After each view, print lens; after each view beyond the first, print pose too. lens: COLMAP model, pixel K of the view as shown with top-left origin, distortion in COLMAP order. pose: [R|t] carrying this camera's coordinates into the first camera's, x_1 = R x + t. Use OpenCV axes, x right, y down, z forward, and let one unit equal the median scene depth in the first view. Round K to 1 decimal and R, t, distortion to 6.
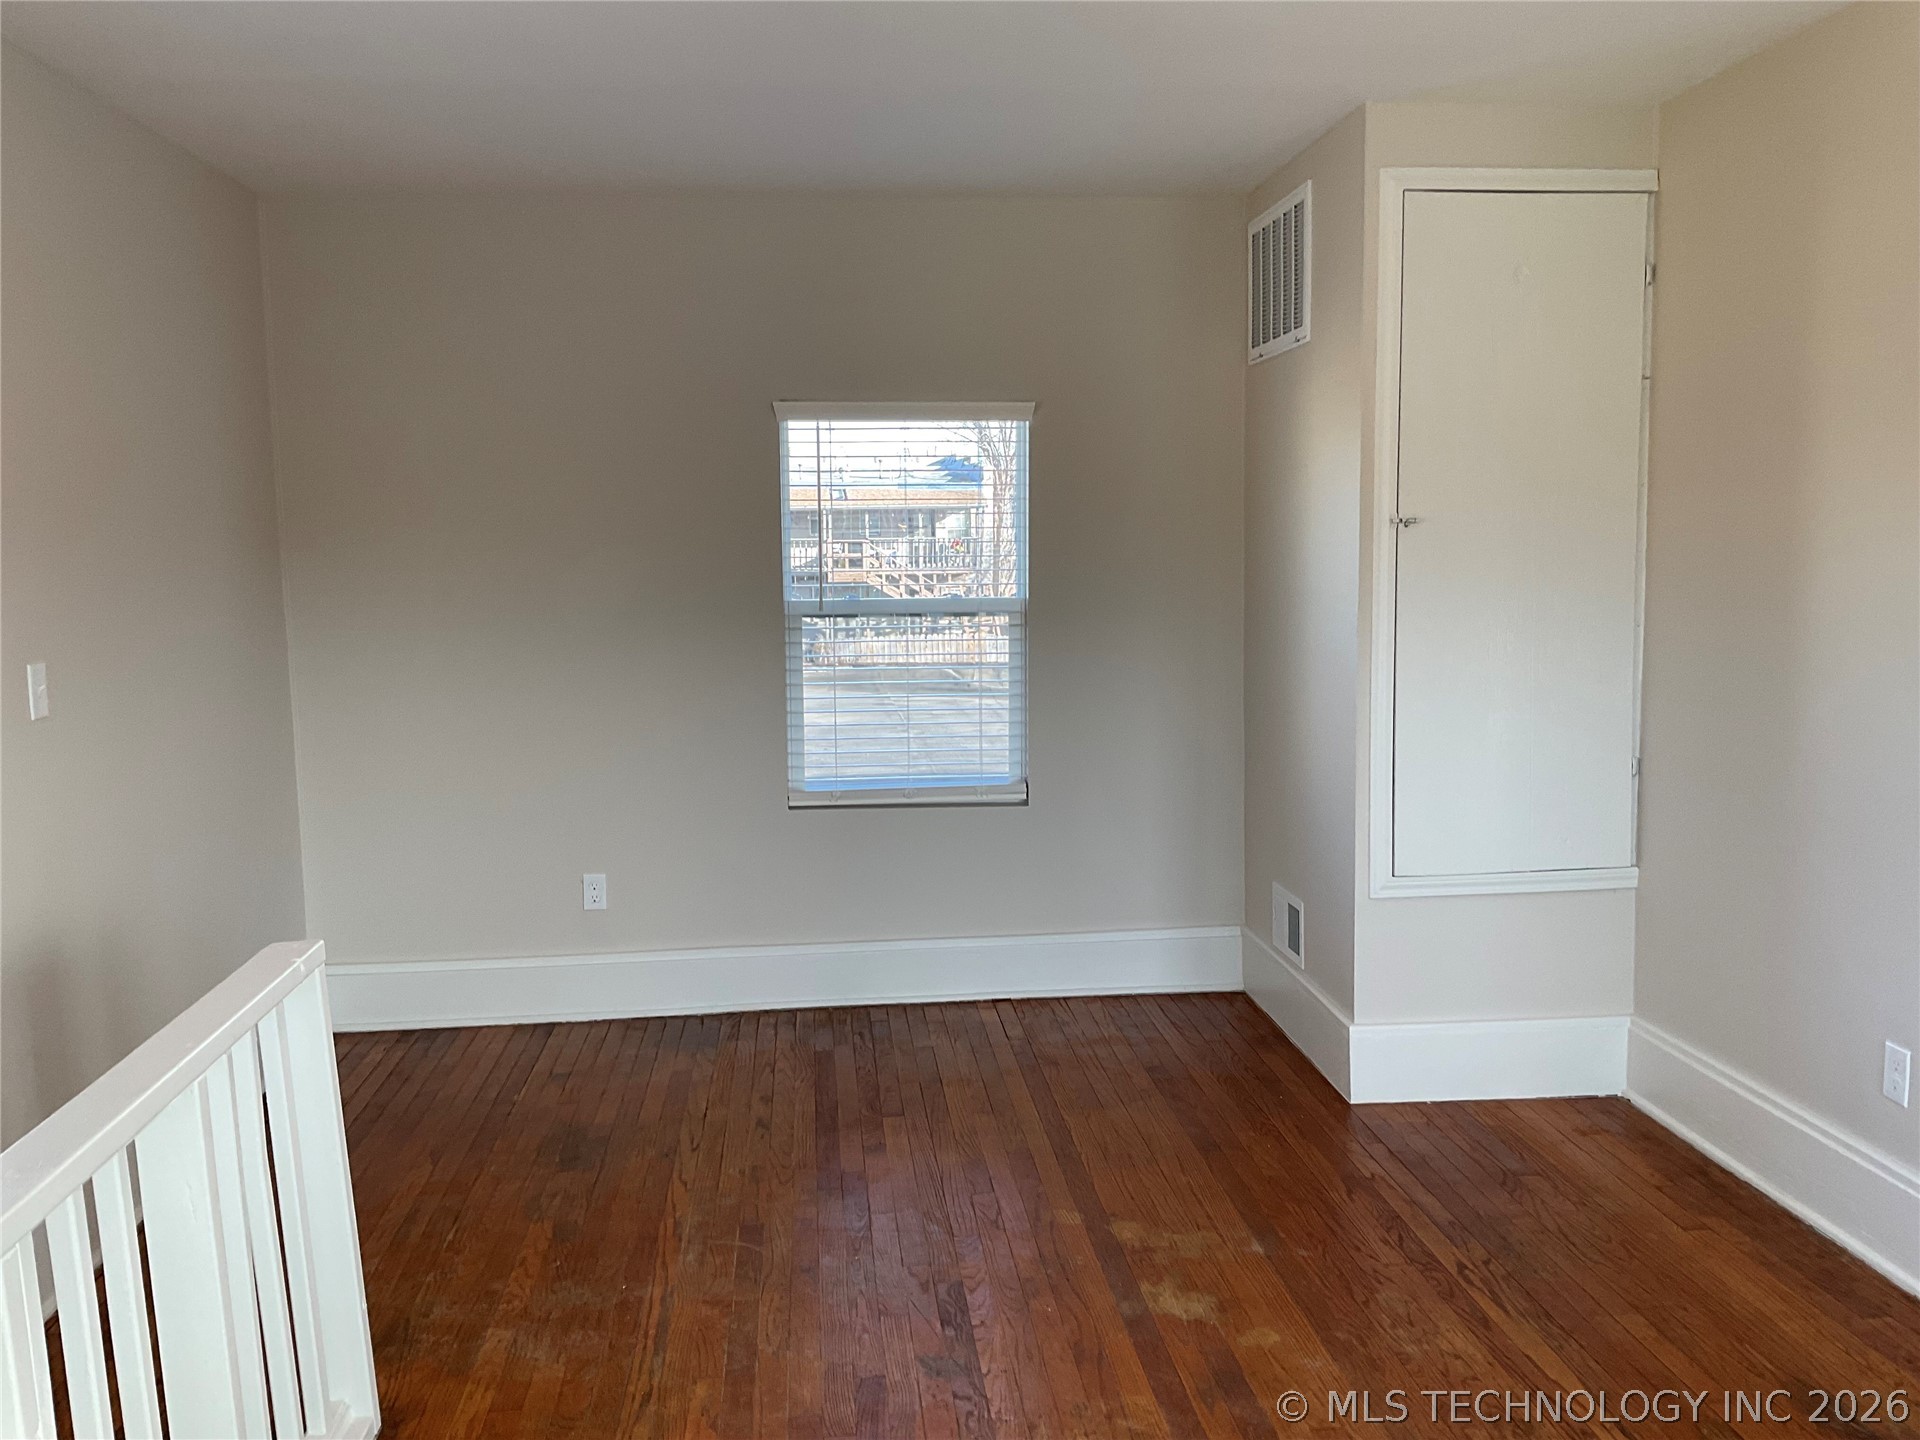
lens RADIAL K [[1552.4, 0, 959.8], [0, 1552.4, 702.3], [0, 0, 1]] dist [0.056471, -0.133047]
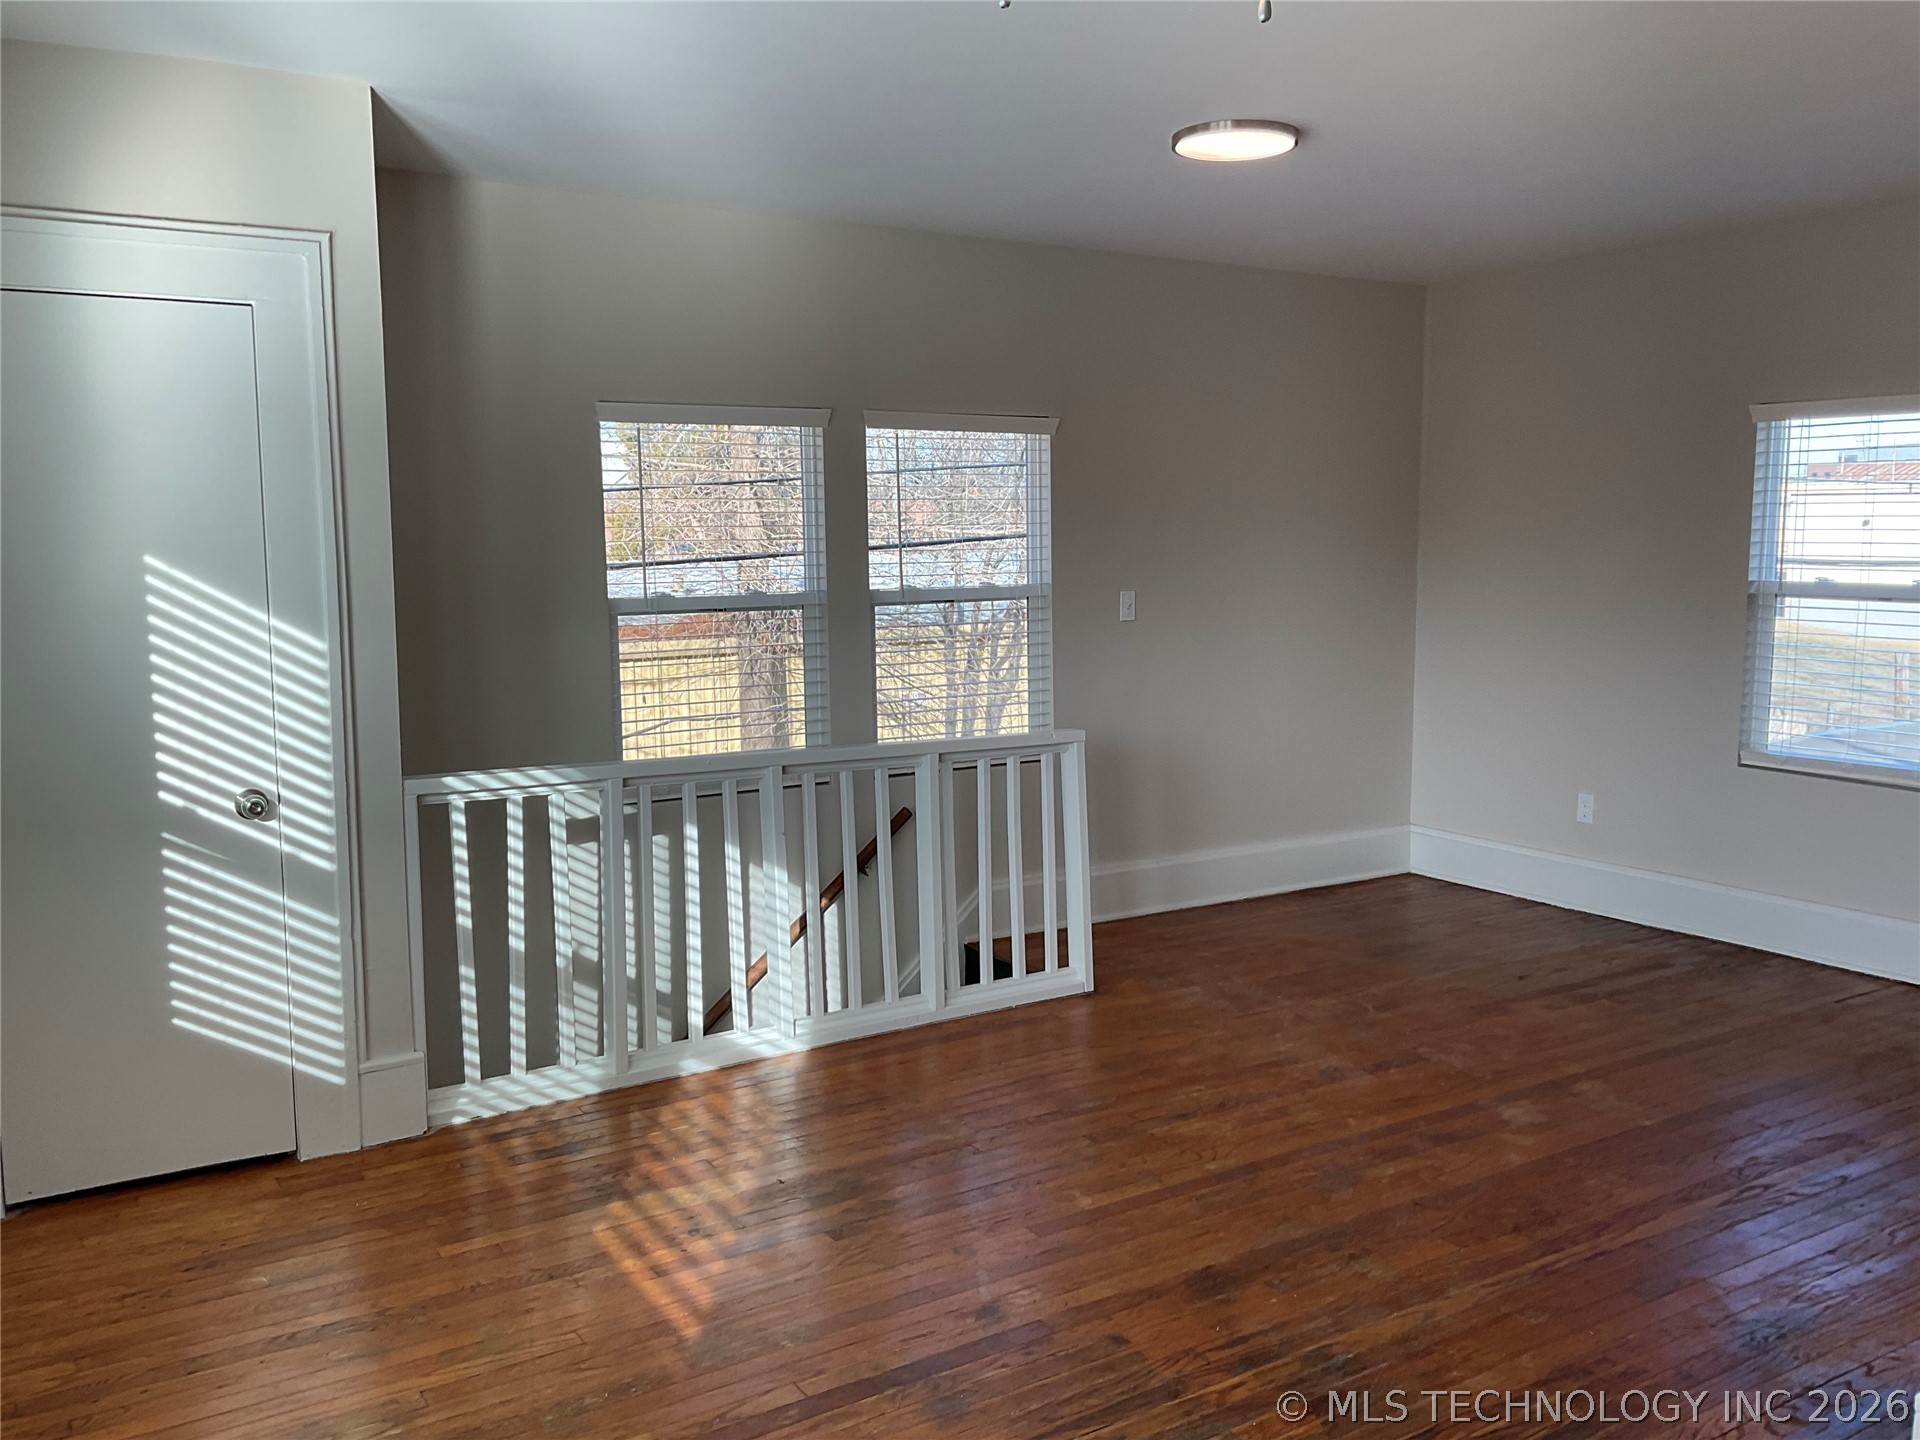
lens RADIAL K [[1552.4, 0, 960.7], [0, 1552.4, 703.3], [0, 0, 1]] dist [0.056471, -0.133047]
pose [[0.458512, 0.108943, -0.881985, 0.734675], [-0.095687, 0.992740, 0.072880, -0.005637], [0.883522, 0.050978, 0.465607, -0.031041]]
